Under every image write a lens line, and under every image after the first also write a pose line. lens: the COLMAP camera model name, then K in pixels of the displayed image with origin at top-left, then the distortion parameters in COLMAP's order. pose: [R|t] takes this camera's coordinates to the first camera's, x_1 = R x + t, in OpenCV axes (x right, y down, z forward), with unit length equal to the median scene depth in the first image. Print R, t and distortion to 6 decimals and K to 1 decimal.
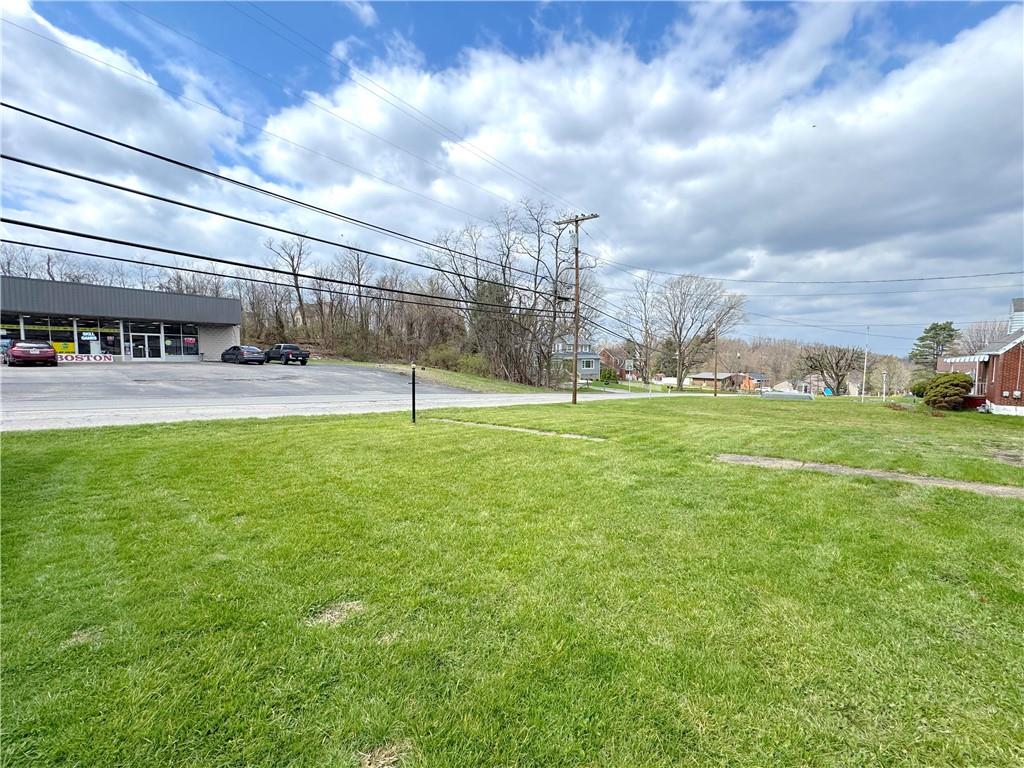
lens RADIAL K [[409.6, 0, 512.0], [0, 409.6, 384.0], [0, 0, 1]] dist [-0.001437, -0.000055]
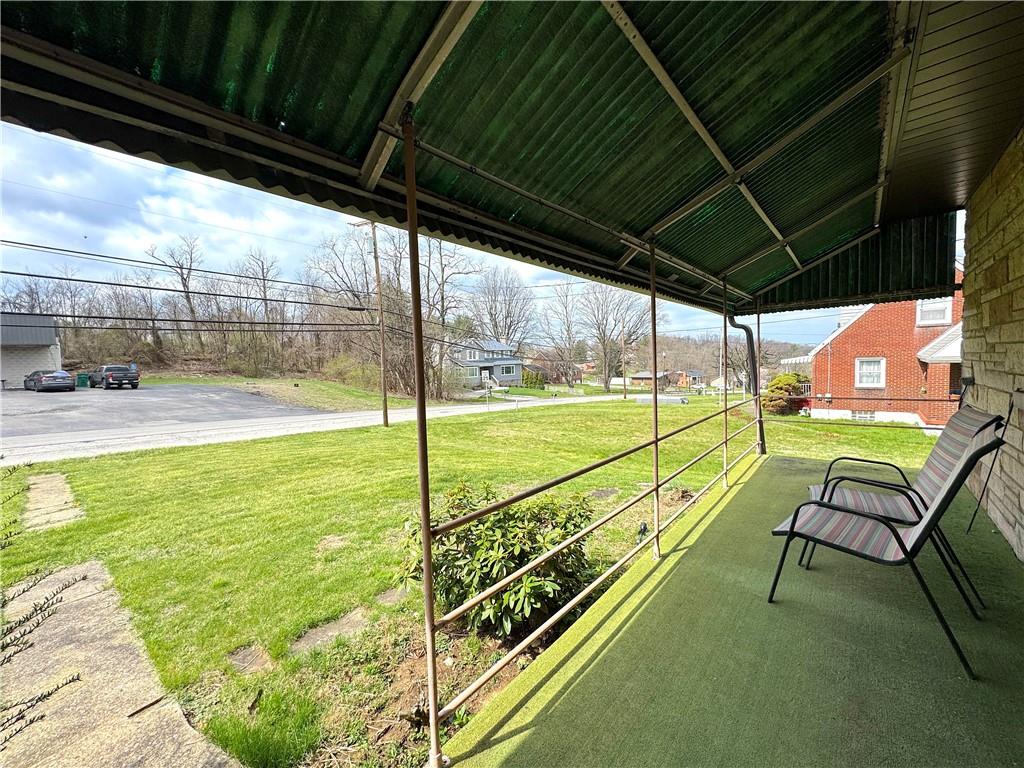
lens RADIAL K [[409.6, 0, 512.0], [0, 409.6, 384.0], [0, 0, 1]] dist [-0.001437, -0.000055]
pose [[0.996184, -0.040410, 0.077365, 0.235325], [0.041036, 0.999136, -0.006520, -0.016584], [-0.077035, 0.009669, 0.996981, 0.054336]]
